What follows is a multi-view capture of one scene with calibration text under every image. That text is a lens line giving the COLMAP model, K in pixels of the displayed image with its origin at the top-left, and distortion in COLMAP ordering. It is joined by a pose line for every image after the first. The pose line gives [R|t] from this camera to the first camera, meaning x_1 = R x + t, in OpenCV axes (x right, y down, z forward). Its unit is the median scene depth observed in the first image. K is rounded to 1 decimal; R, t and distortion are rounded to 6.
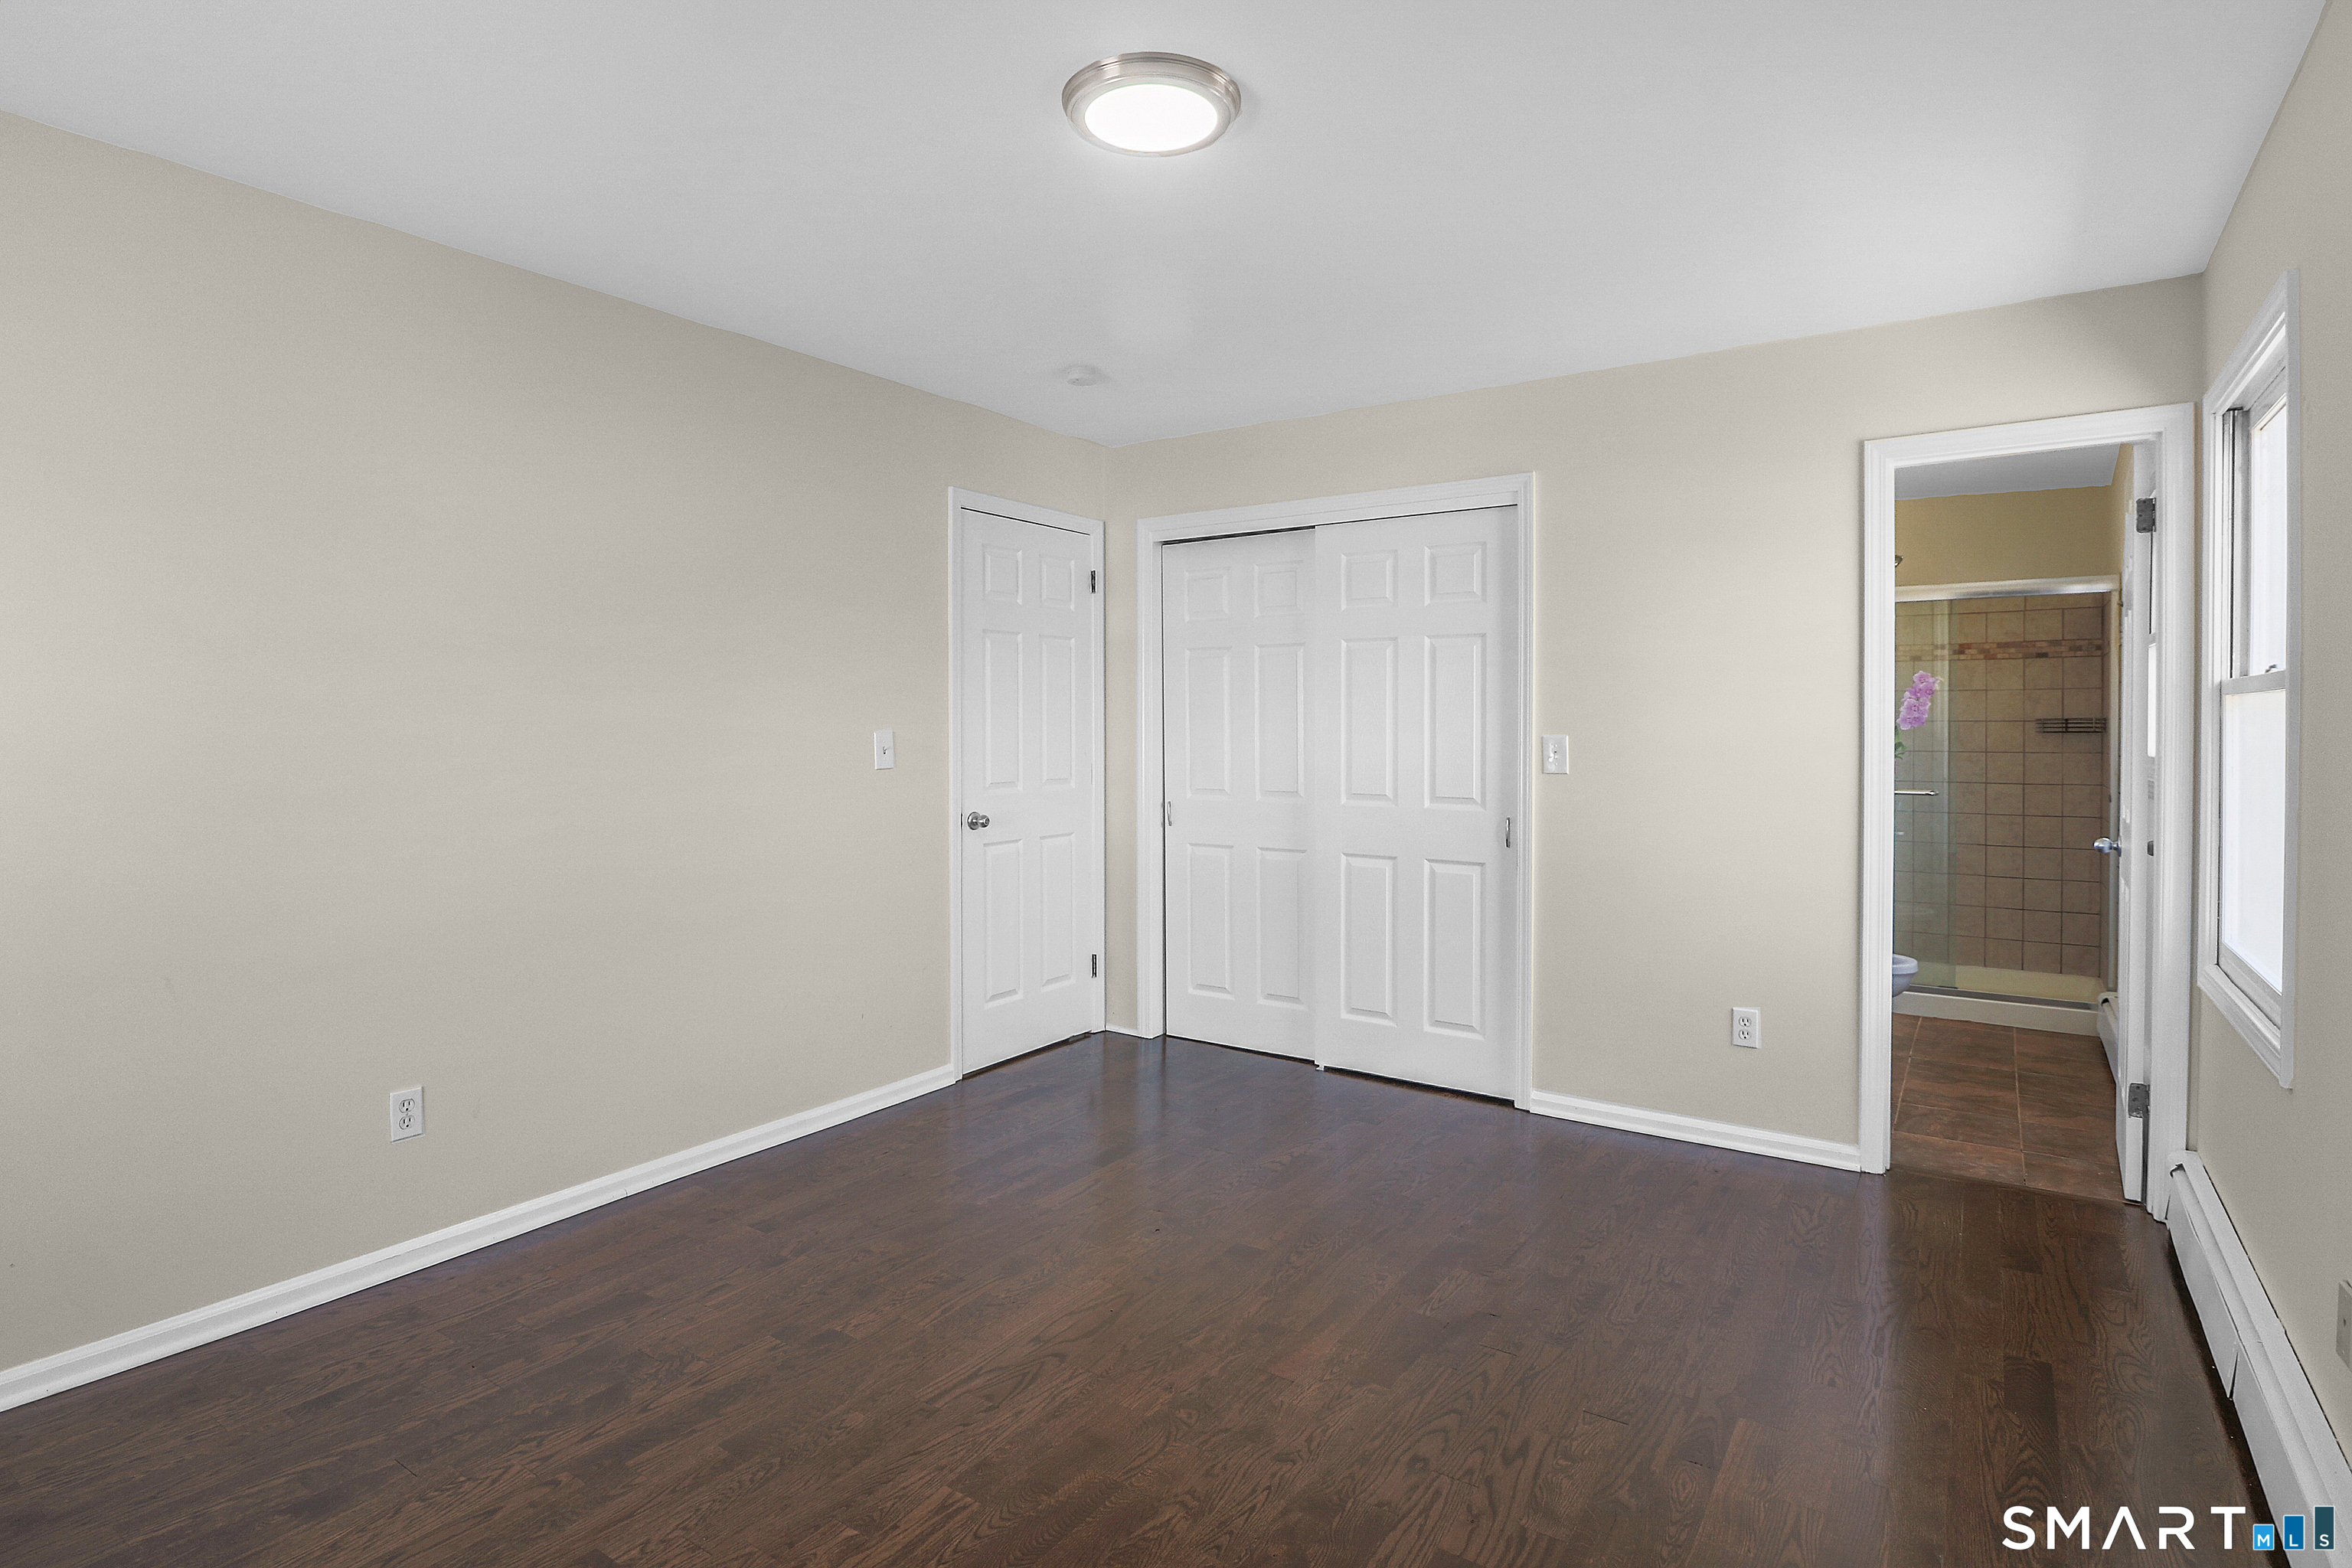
lens RADIAL K [[1207.6, 0, 1164.8], [0, 1207.6, 727.5], [0, 0, 1]] dist [0.001285, -0.014026]
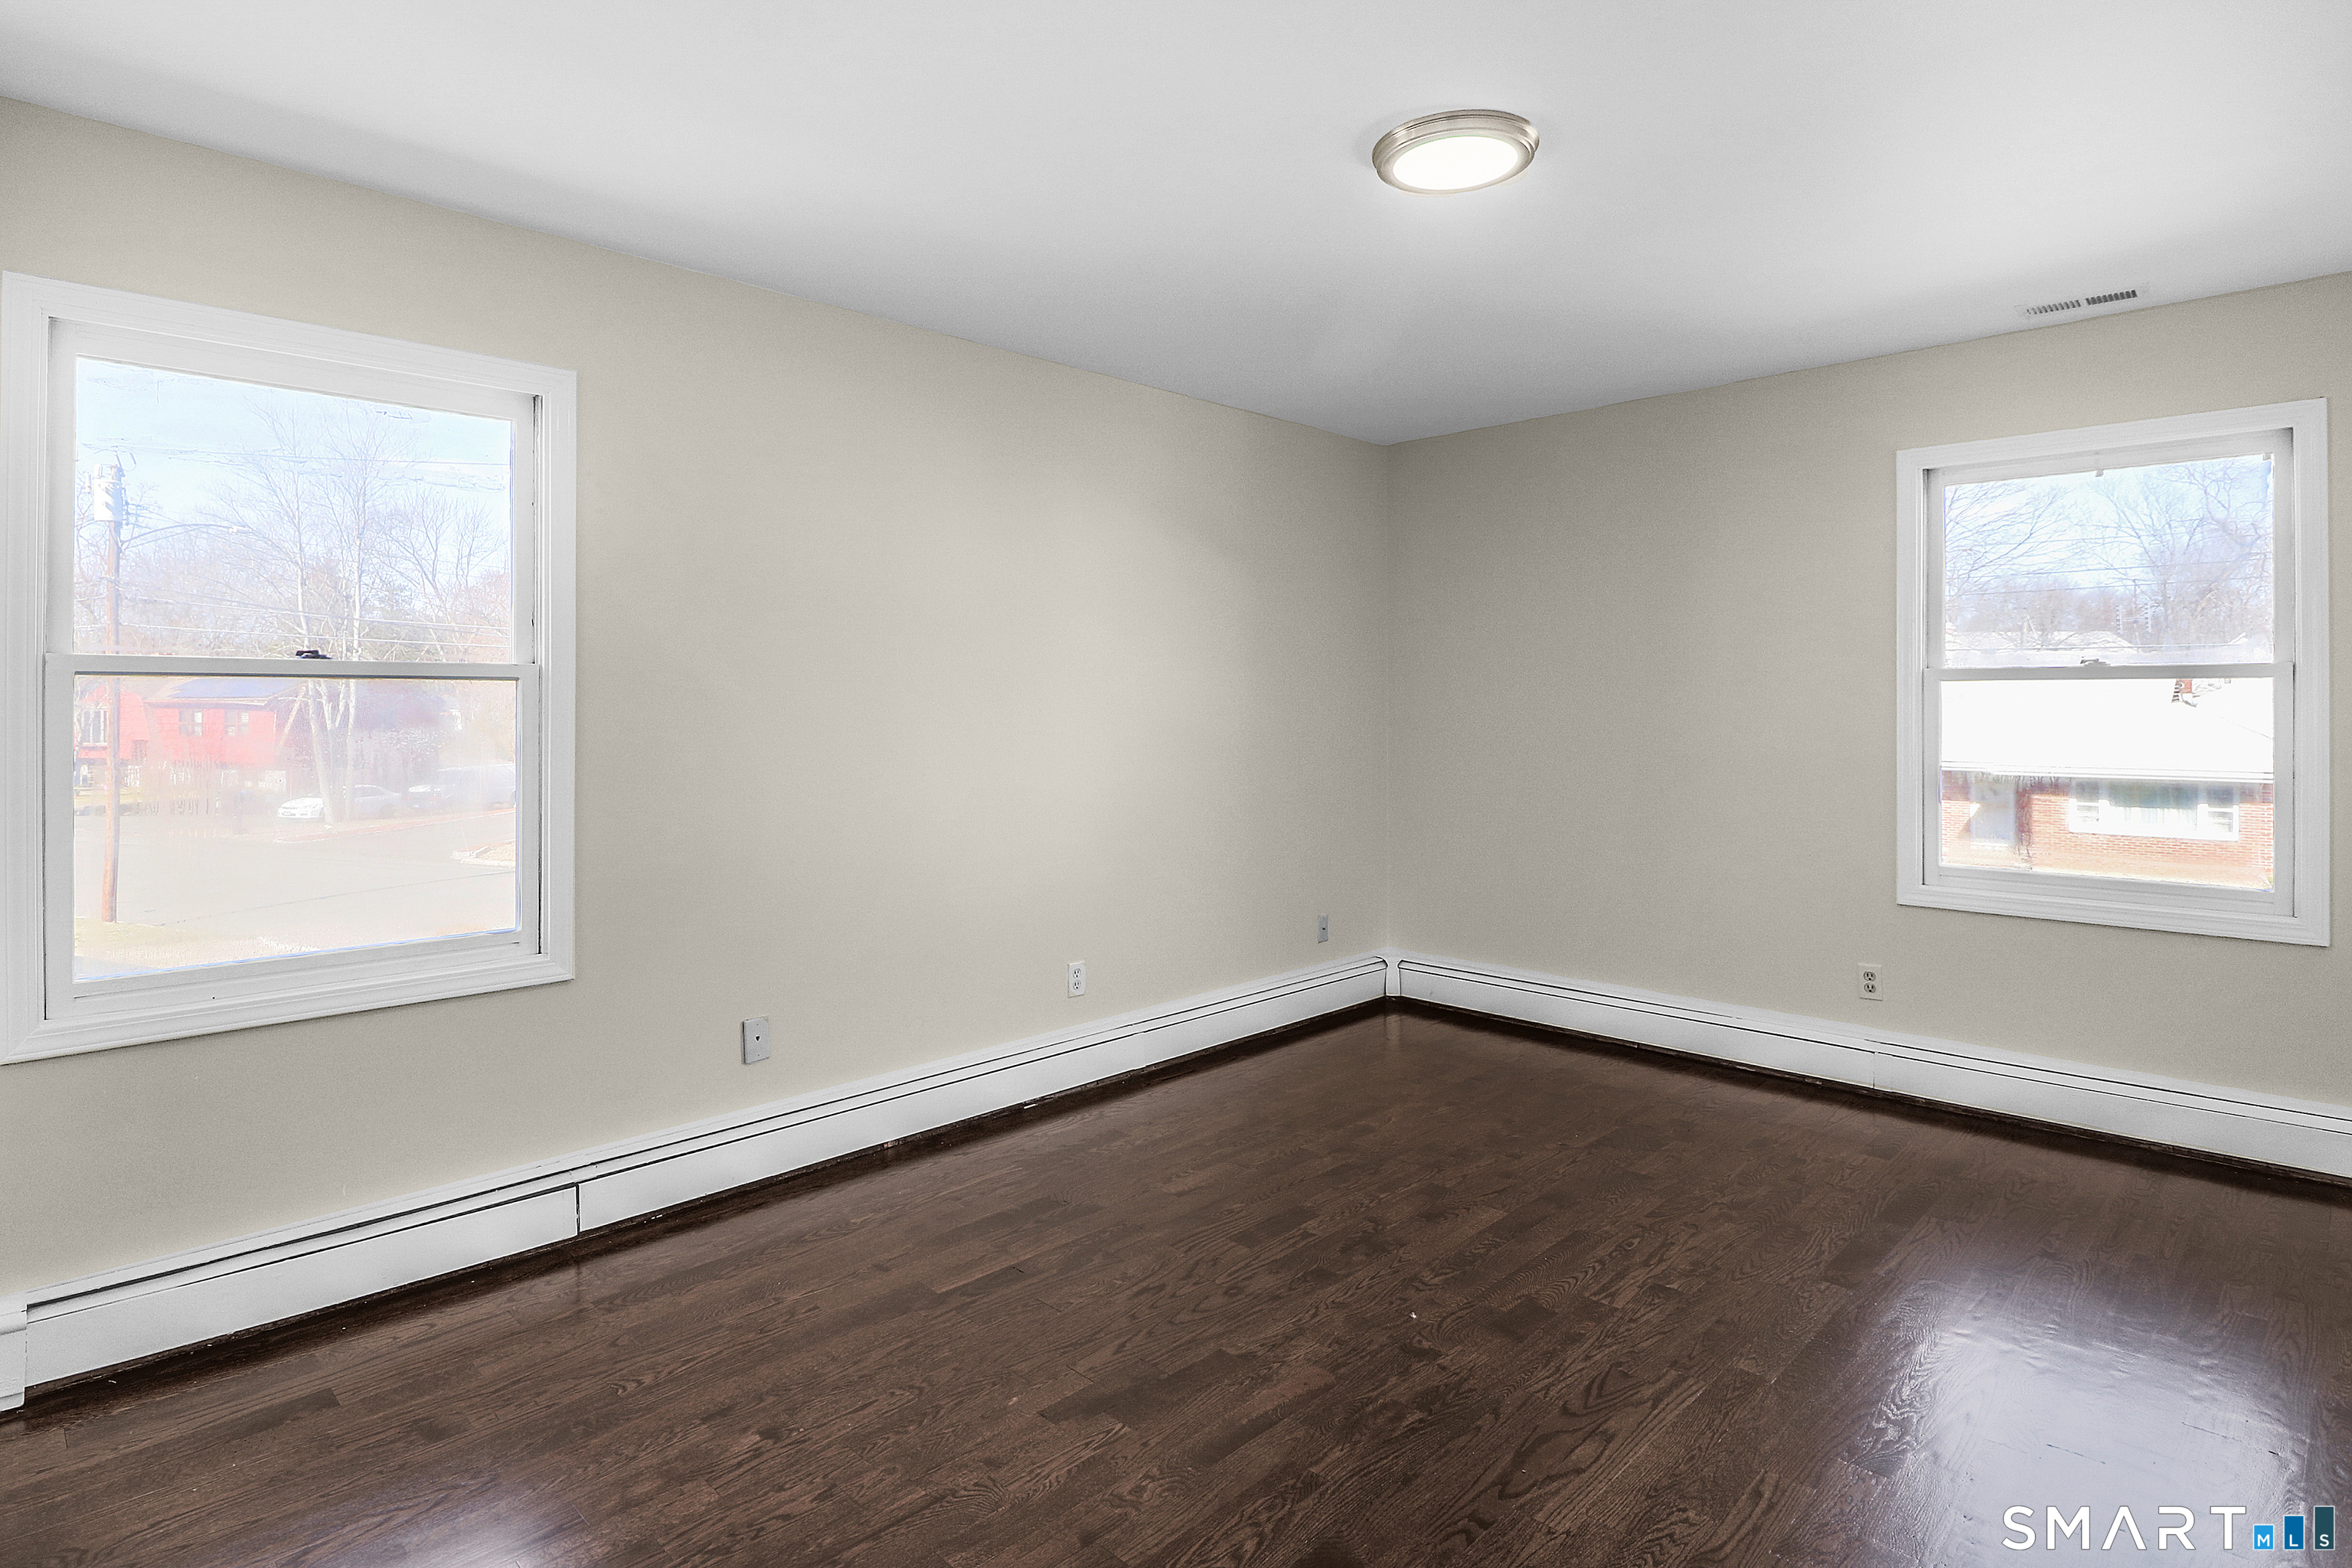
lens RADIAL K [[1207.6, 0, 1164.8], [0, 1207.6, 727.5], [0, 0, 1]] dist [0.001285, -0.014026]
pose [[-0.982154, -0.000050, 0.188080, 0.040805], [0.003225, 0.999848, 0.017108, 0.003323], [-0.188053, 0.017409, -0.982005, 2.054444]]
